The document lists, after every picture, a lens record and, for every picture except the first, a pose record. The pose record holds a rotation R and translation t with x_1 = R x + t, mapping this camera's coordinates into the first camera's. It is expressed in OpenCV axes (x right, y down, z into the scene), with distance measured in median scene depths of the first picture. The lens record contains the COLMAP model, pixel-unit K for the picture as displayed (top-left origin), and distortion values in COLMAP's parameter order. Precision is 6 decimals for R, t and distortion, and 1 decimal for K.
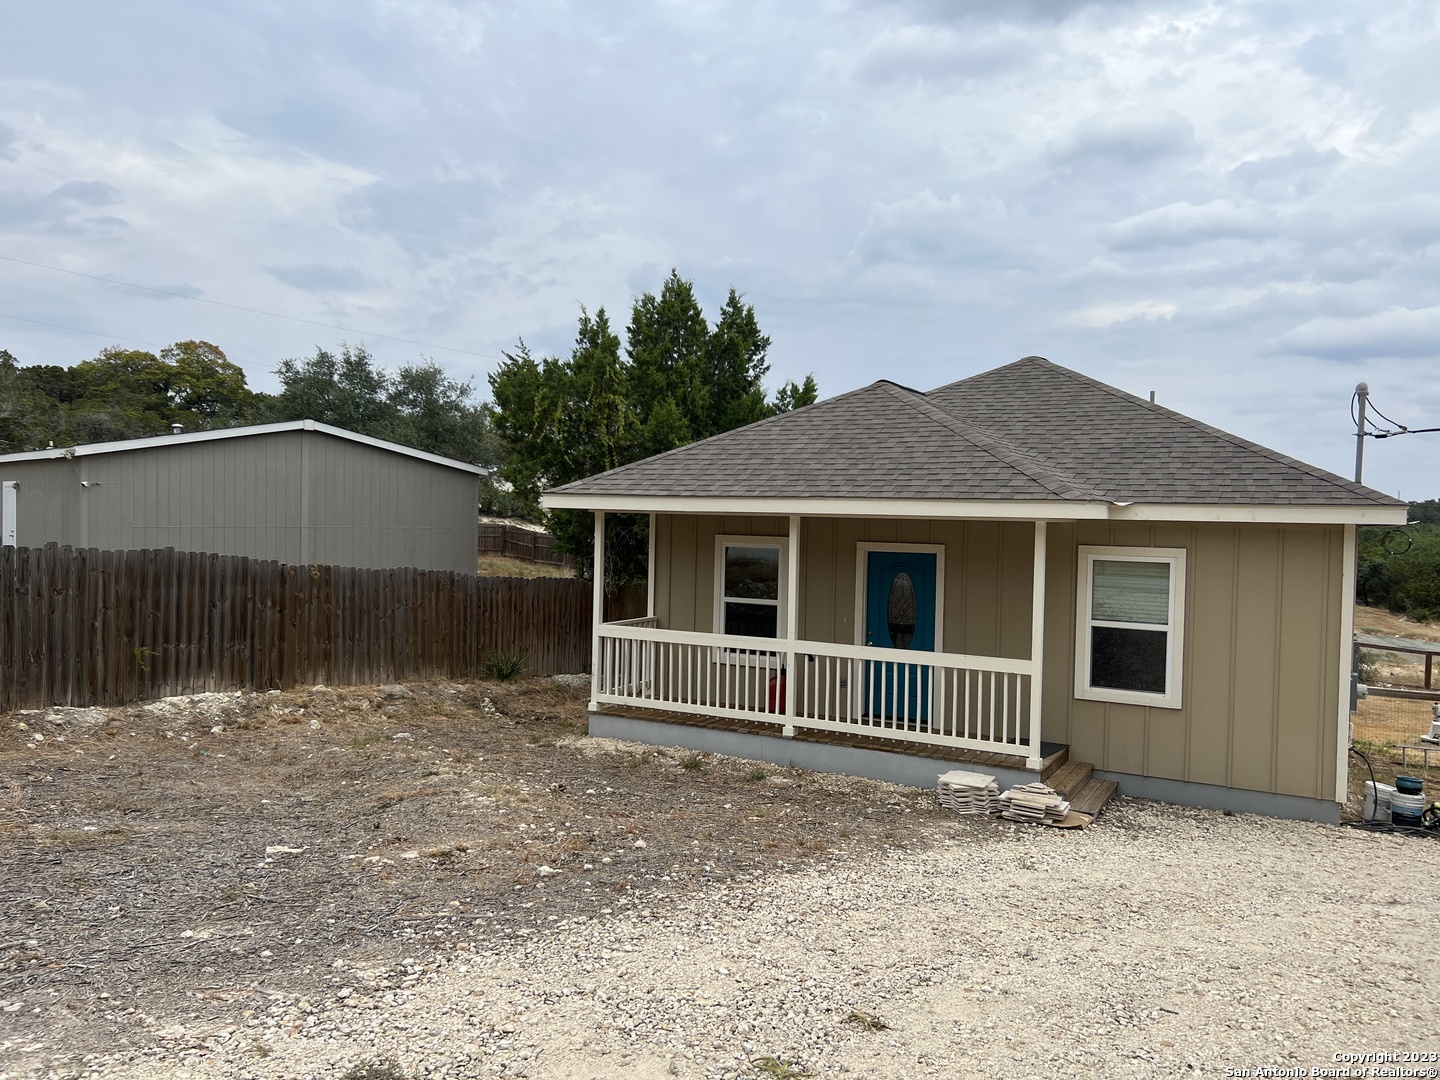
lens RADIAL K [[1099.0, 0, 720.0], [0, 1099.0, 540.0], [0, 0, 1]] dist [0.082567, -0.107981]
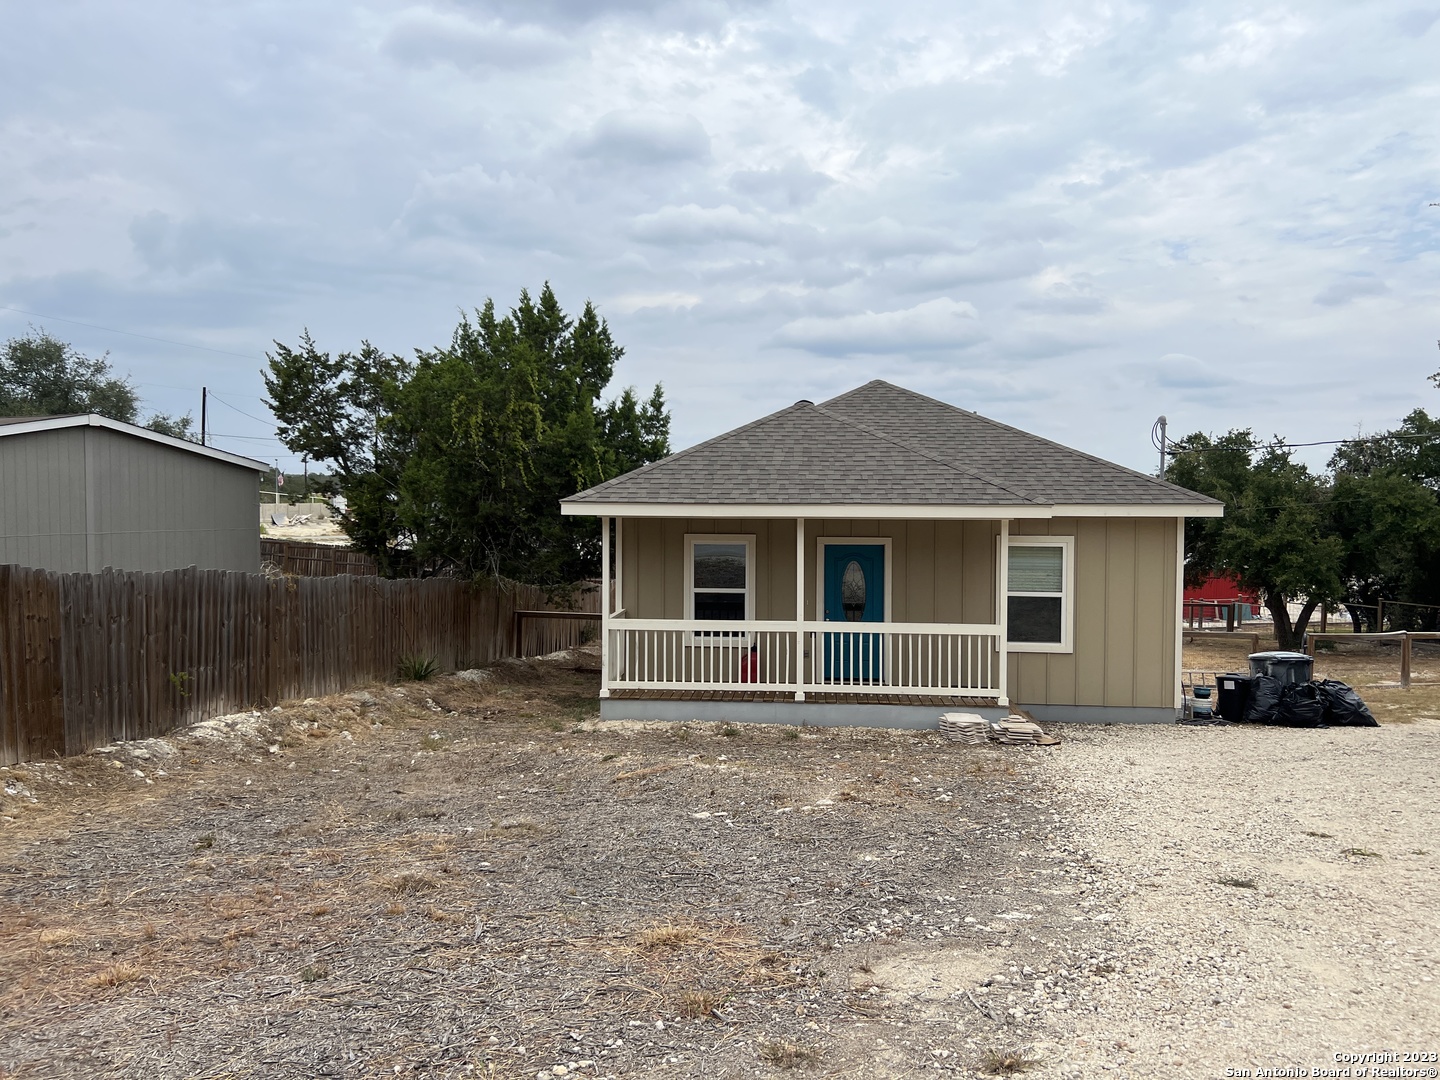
lens RADIAL K [[1099.0, 0, 720.0], [0, 1099.0, 540.0], [0, 0, 1]] dist [0.082567, -0.107981]
pose [[0.909249, -0.033775, 0.414880, -0.444629], [0.024759, 0.999326, 0.027091, -0.028524], [-0.415515, -0.014361, 0.909473, -0.050592]]
